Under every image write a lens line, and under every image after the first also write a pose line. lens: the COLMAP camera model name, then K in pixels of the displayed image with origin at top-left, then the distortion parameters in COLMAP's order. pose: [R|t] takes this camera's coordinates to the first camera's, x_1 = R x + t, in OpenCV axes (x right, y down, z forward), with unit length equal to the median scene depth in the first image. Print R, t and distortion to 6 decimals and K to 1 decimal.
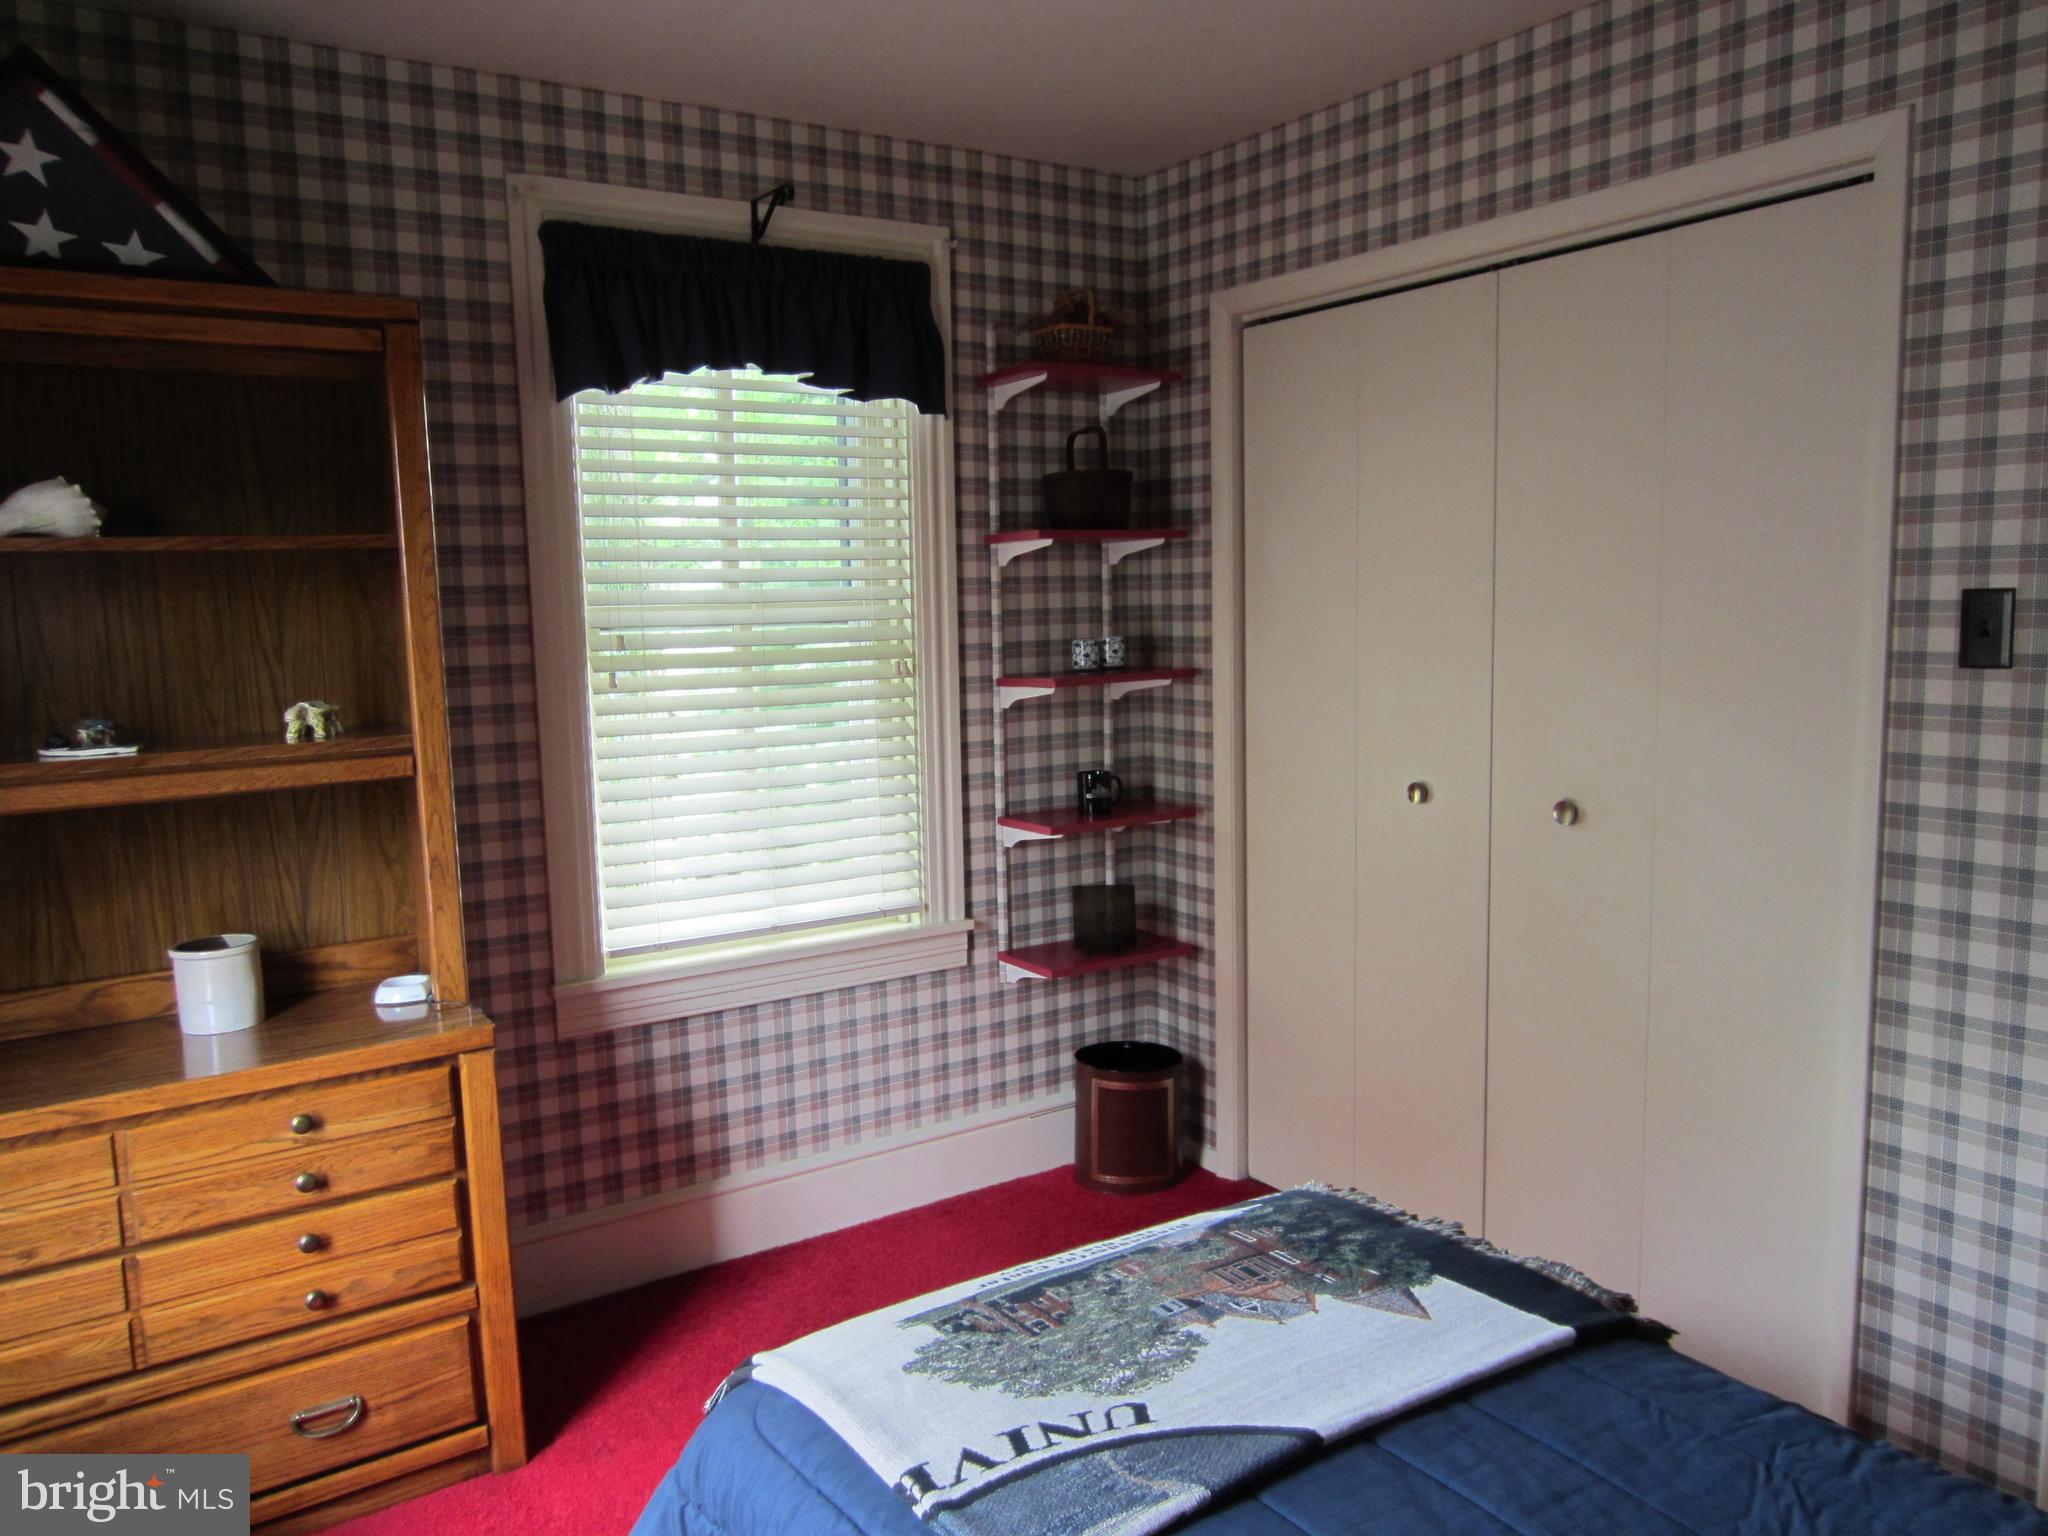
lens RADIAL K [[1474.2, 0, 1028.9], [0, 1474.2, 771.7], [0, 0, 1]] dist [-0.029721, 0.016742]
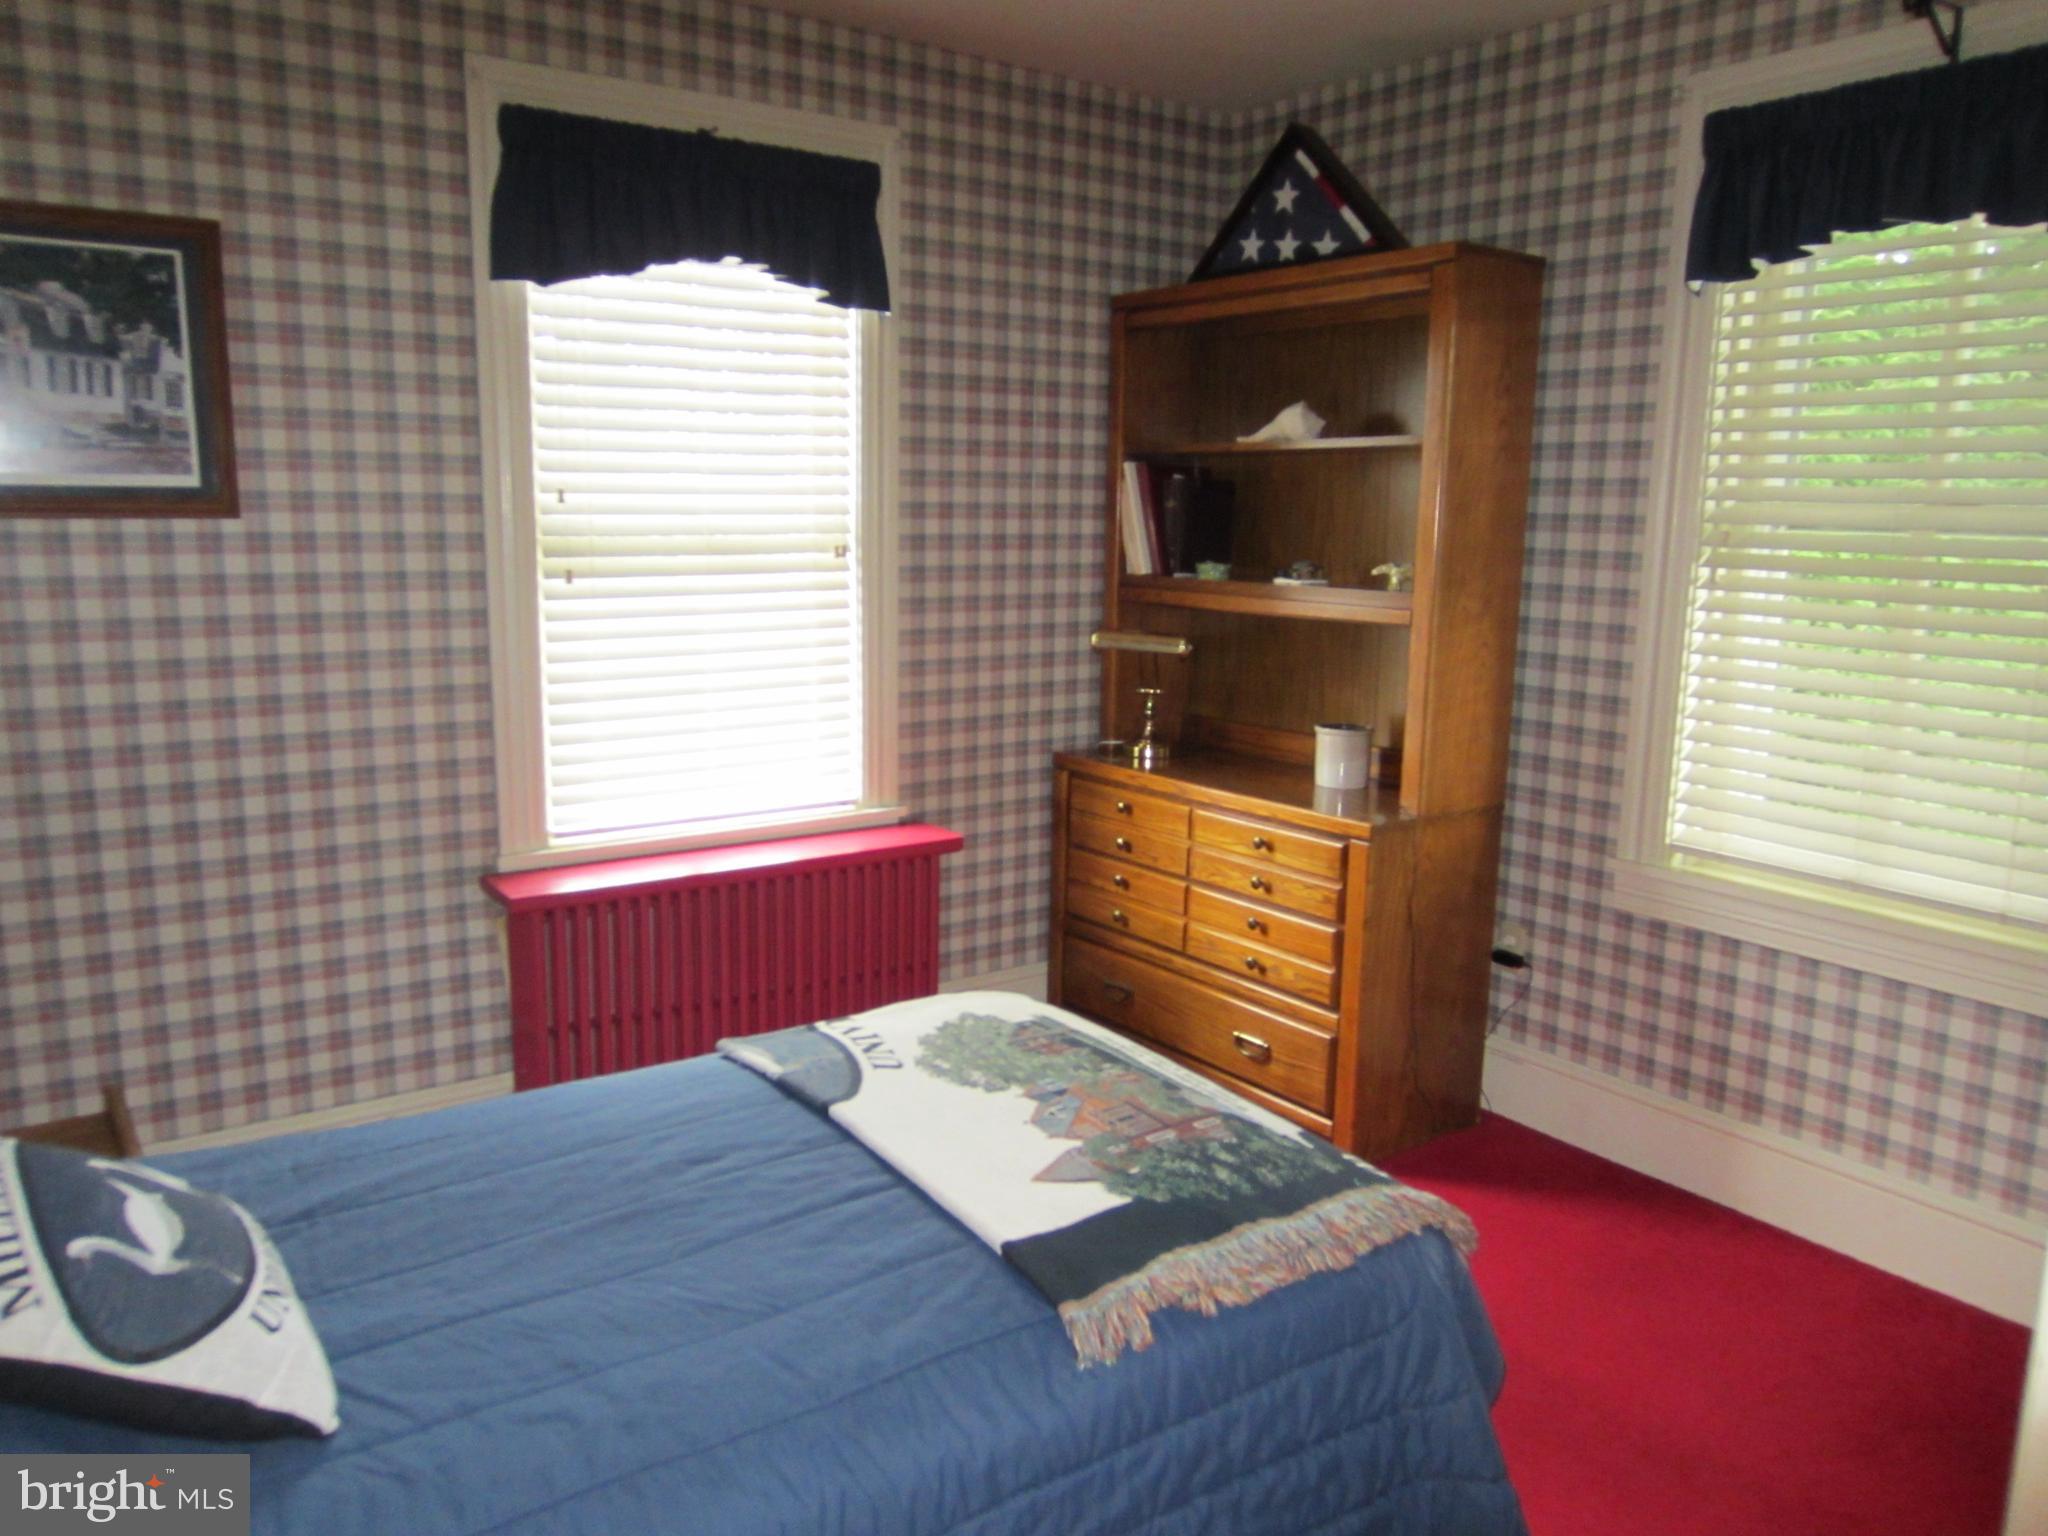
lens RADIAL K [[1474.2, 0, 1028.9], [0, 1474.2, 771.7], [0, 0, 1]] dist [-0.029721, 0.016742]
pose [[0.033519, 0.201560, -0.978903, 0.972196], [-0.137718, 0.971041, 0.195225, -0.089901], [0.989904, 0.128269, 0.060307, 0.702760]]
